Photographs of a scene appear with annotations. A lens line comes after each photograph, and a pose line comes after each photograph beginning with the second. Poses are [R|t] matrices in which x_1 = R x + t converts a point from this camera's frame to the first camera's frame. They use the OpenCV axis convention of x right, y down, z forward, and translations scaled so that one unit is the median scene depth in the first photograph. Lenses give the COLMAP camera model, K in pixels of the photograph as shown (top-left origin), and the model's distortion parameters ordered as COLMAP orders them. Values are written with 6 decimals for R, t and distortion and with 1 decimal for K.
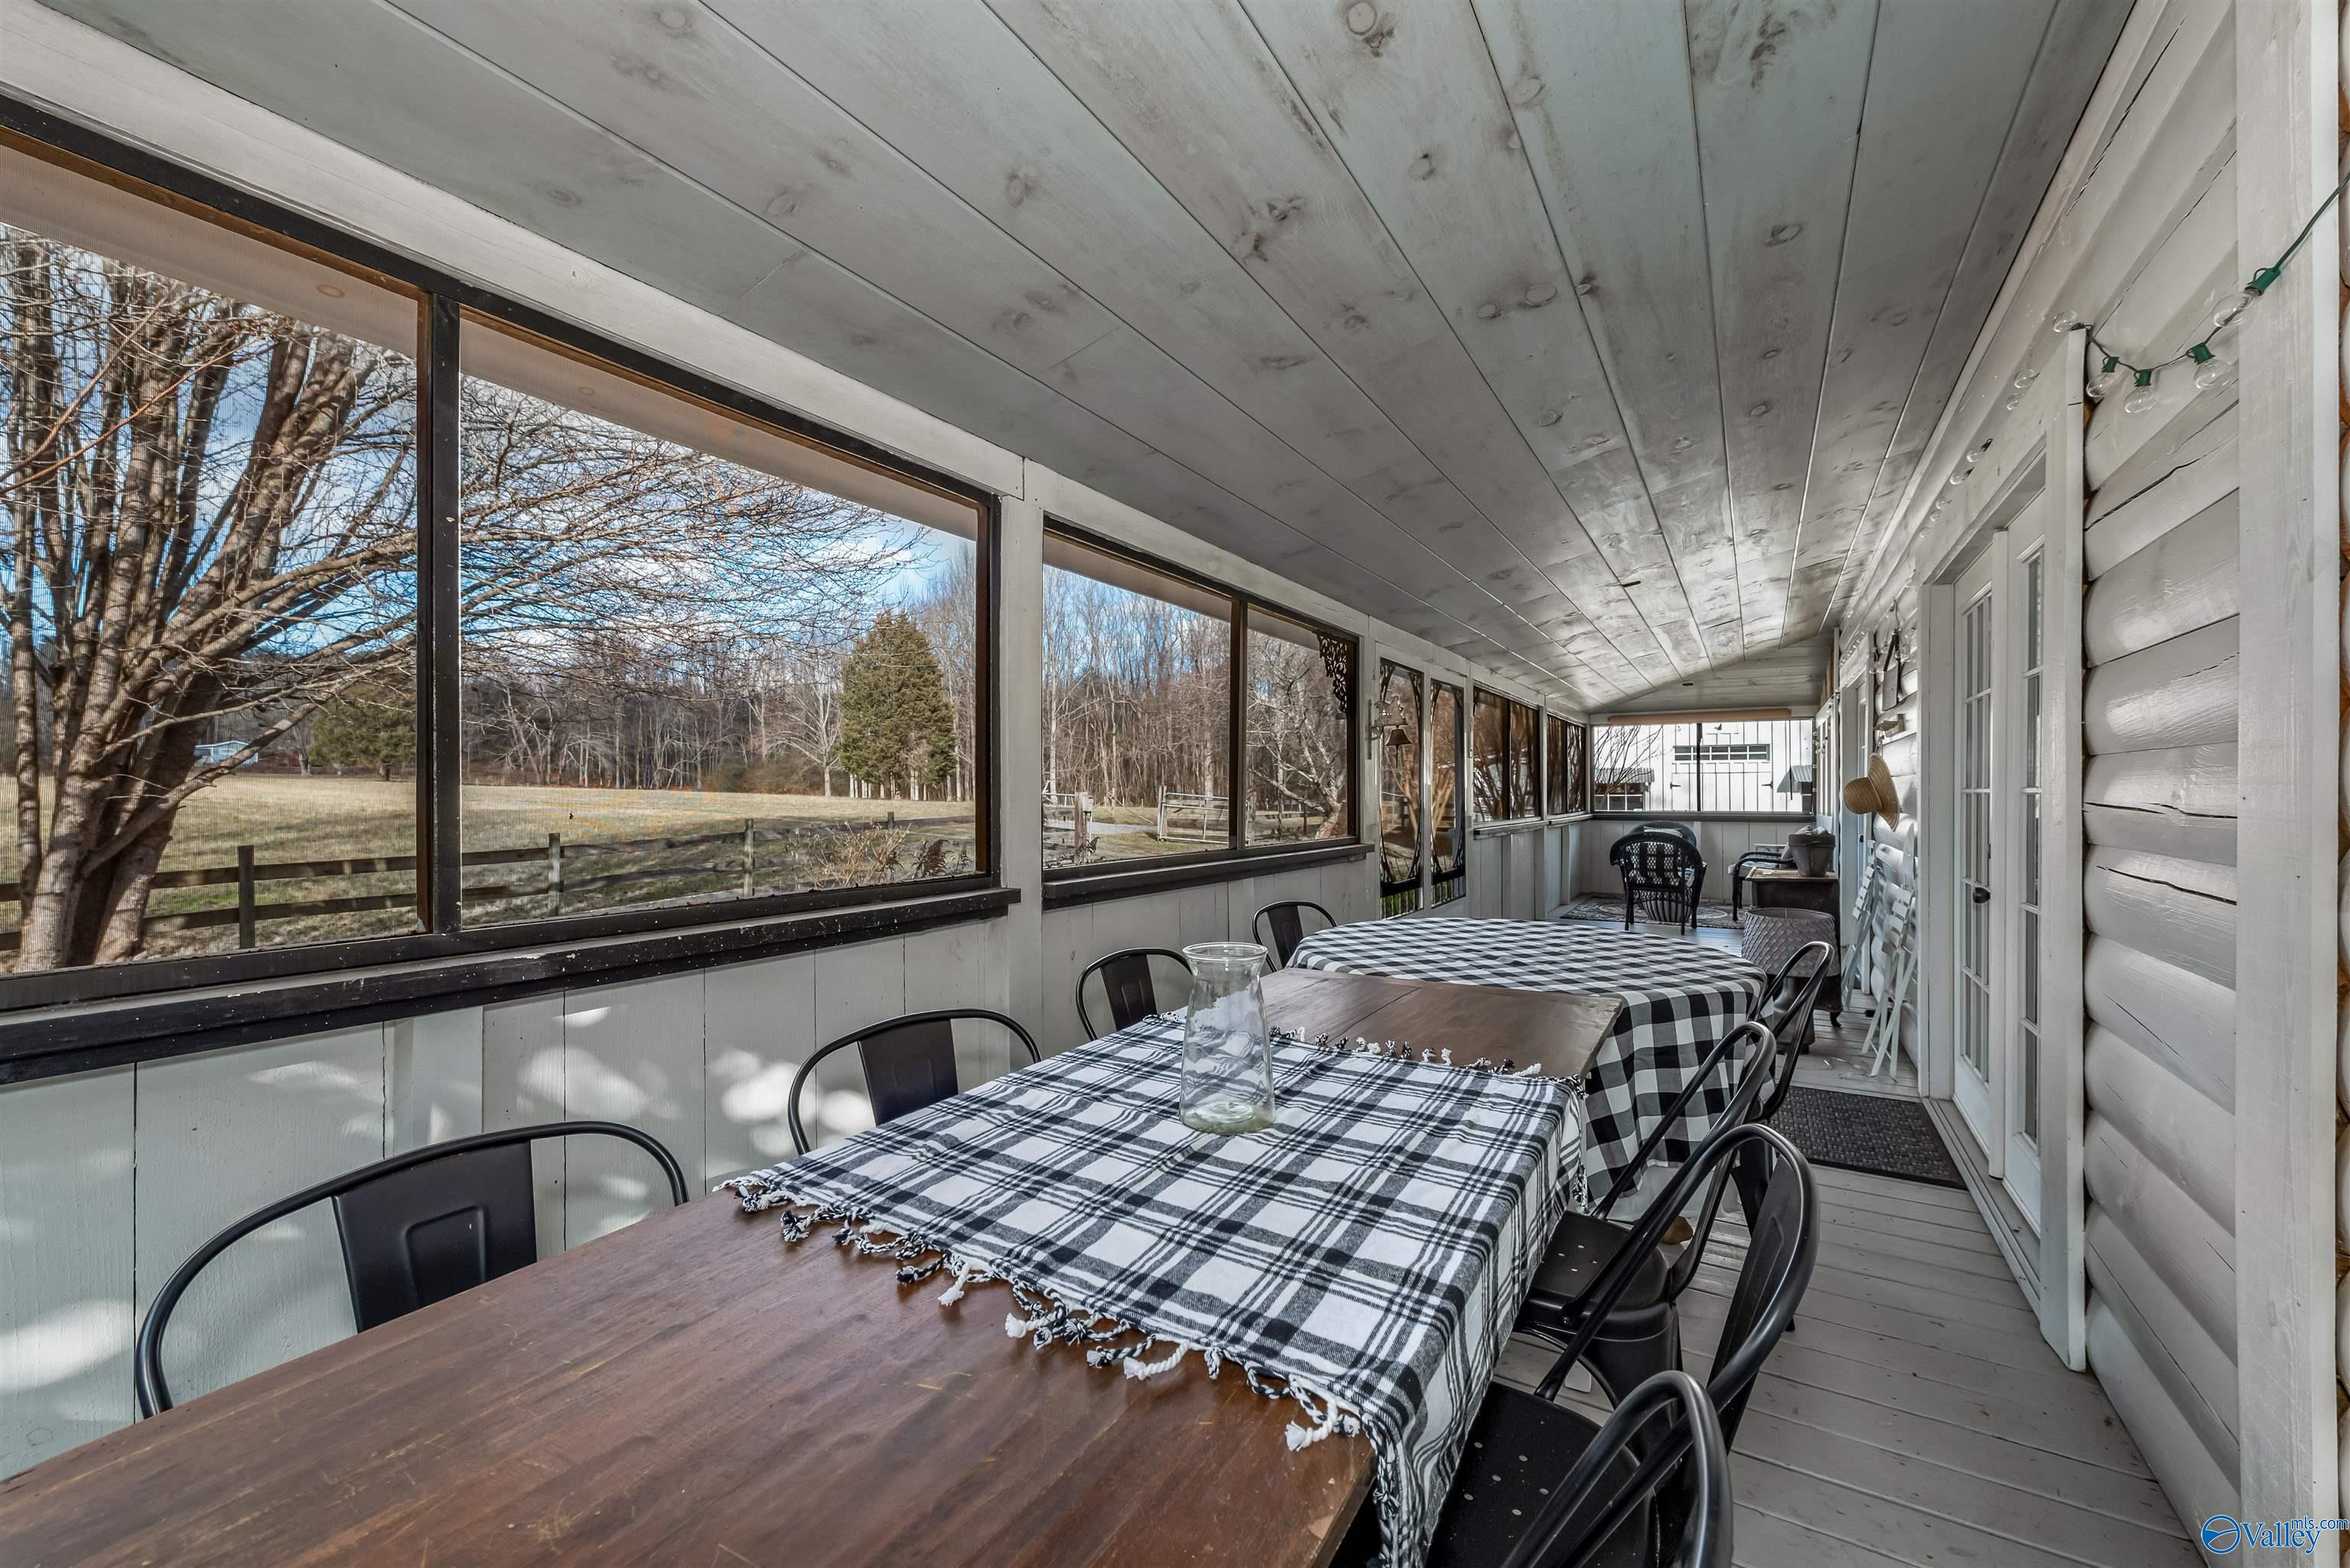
lens RADIAL K [[935.7, 0, 1177.1], [0, 935.7, 826.0], [0, 0, 1]] dist [0.001089, 0.000106]
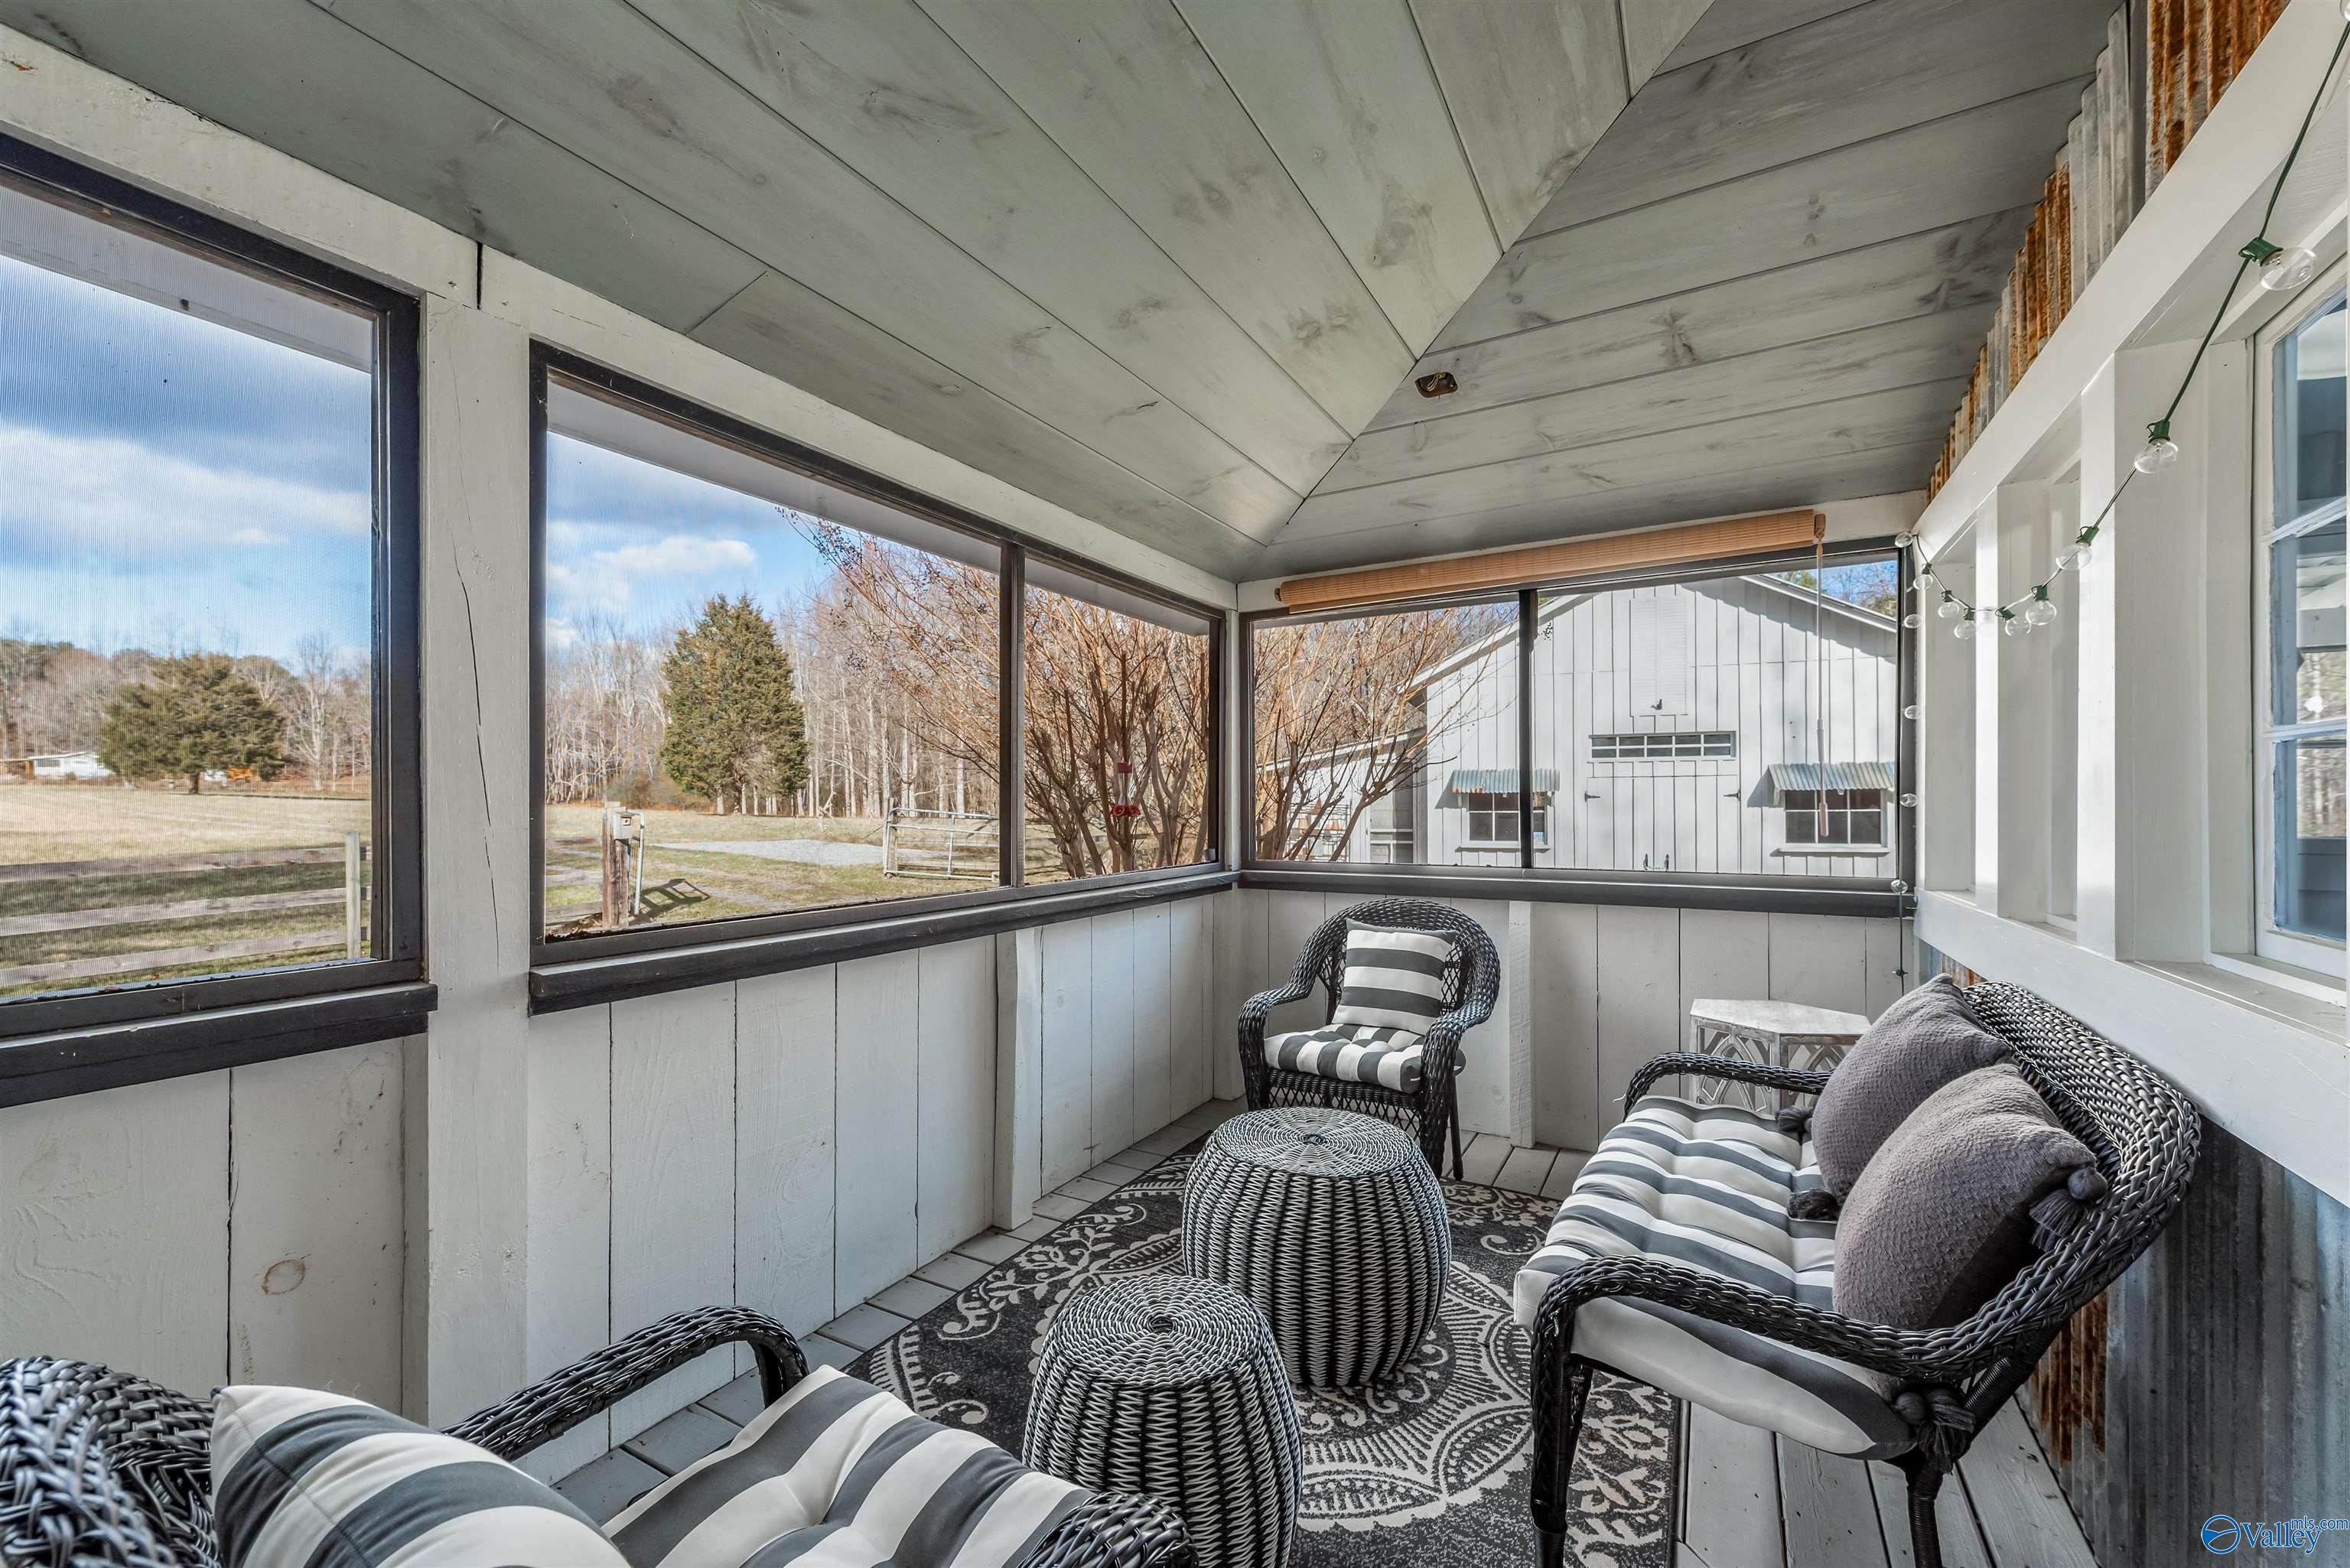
lens RADIAL K [[928.9, 0, 1170.4], [0, 928.9, 804.7], [0, 0, 1]] dist [-0.000130, -0.000061]
pose [[0.999806, 0.000406, 0.019679, 0.228067], [0.000347, 0.999269, -0.038226, -0.012675], [-0.019680, 0.038225, 0.999075, 0.364776]]
